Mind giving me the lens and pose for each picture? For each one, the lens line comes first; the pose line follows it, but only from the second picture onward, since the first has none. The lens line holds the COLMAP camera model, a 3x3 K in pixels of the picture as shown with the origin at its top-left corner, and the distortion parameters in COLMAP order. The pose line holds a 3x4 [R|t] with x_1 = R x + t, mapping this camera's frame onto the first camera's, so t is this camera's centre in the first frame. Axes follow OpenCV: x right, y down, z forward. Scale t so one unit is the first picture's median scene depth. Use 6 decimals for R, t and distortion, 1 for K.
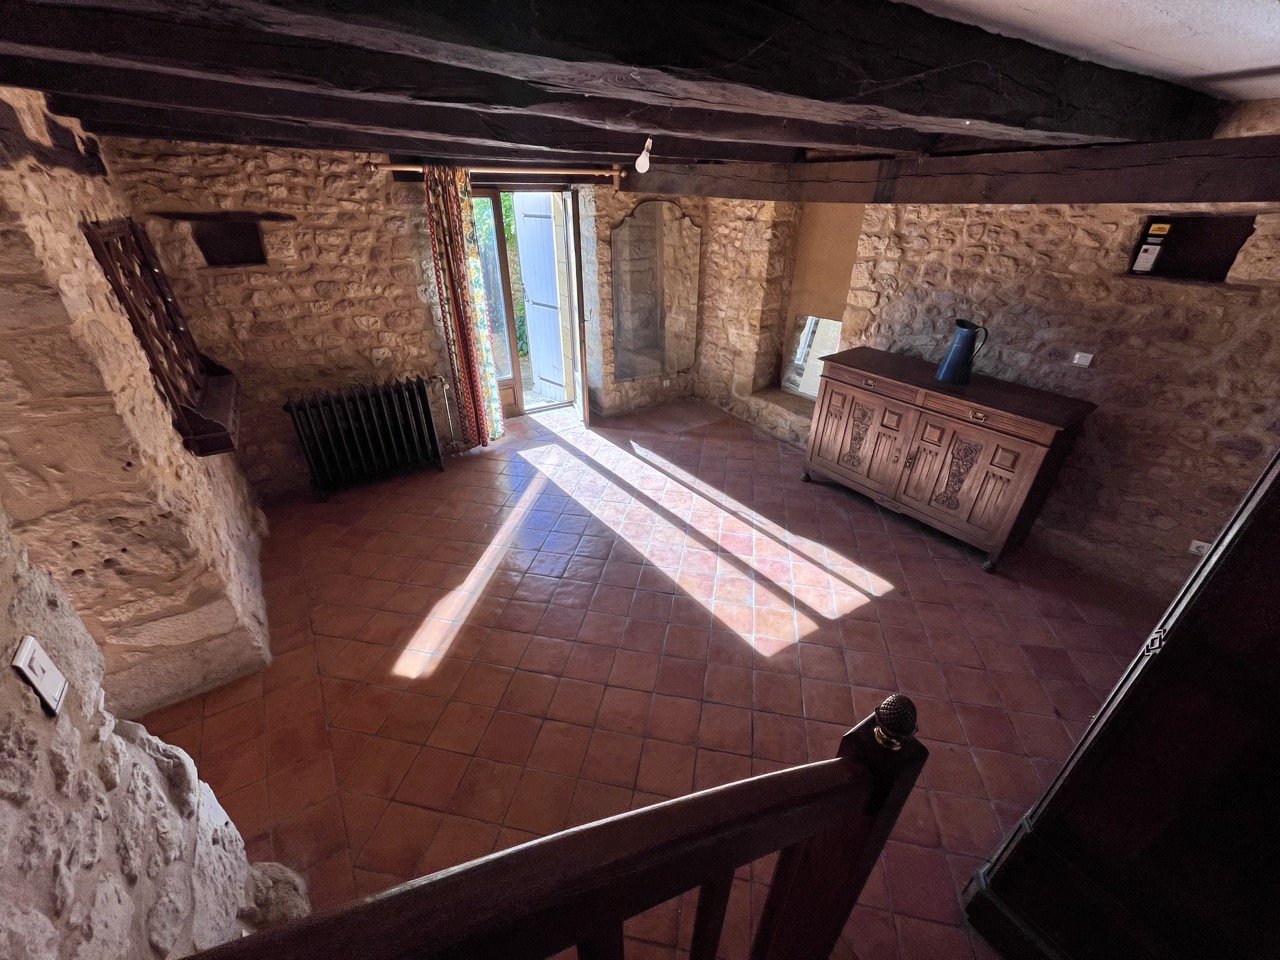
lens RADIAL K [[511.5, 0, 640.0], [0, 511.5, 480.0], [0, 0, 1]] dist [-0.001102, -0.000103]
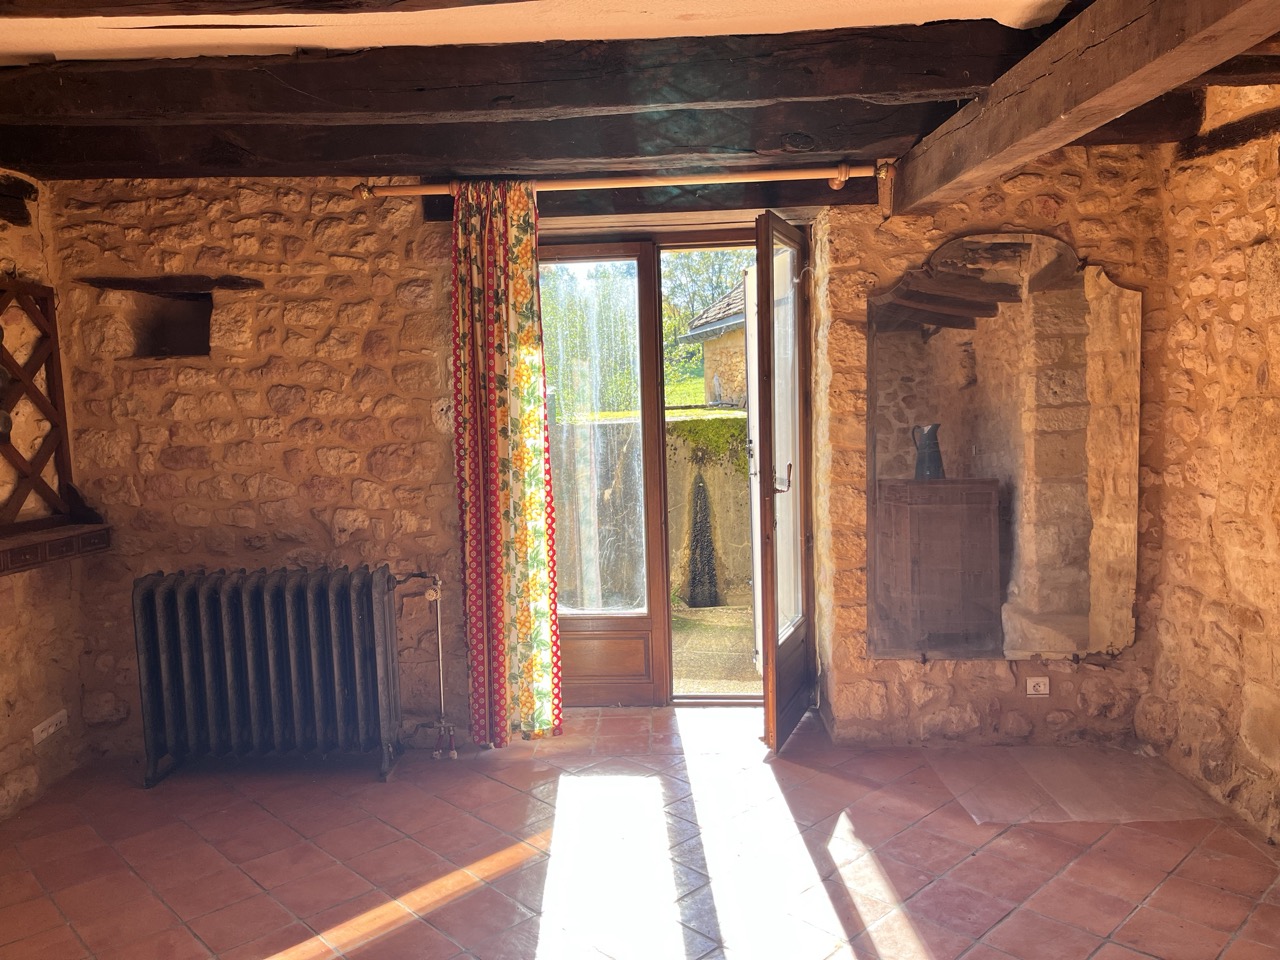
lens RADIAL K [[958.9, 0, 637.3], [0, 958.9, 486.5], [0, 0, 1]] dist [0.069814, -0.098611]
pose [[0.820324, 0.025723, -0.571321, 0.304989], [-0.252498, 0.912639, -0.321456, -0.040870], [0.513141, 0.407956, 0.755155, 0.424896]]
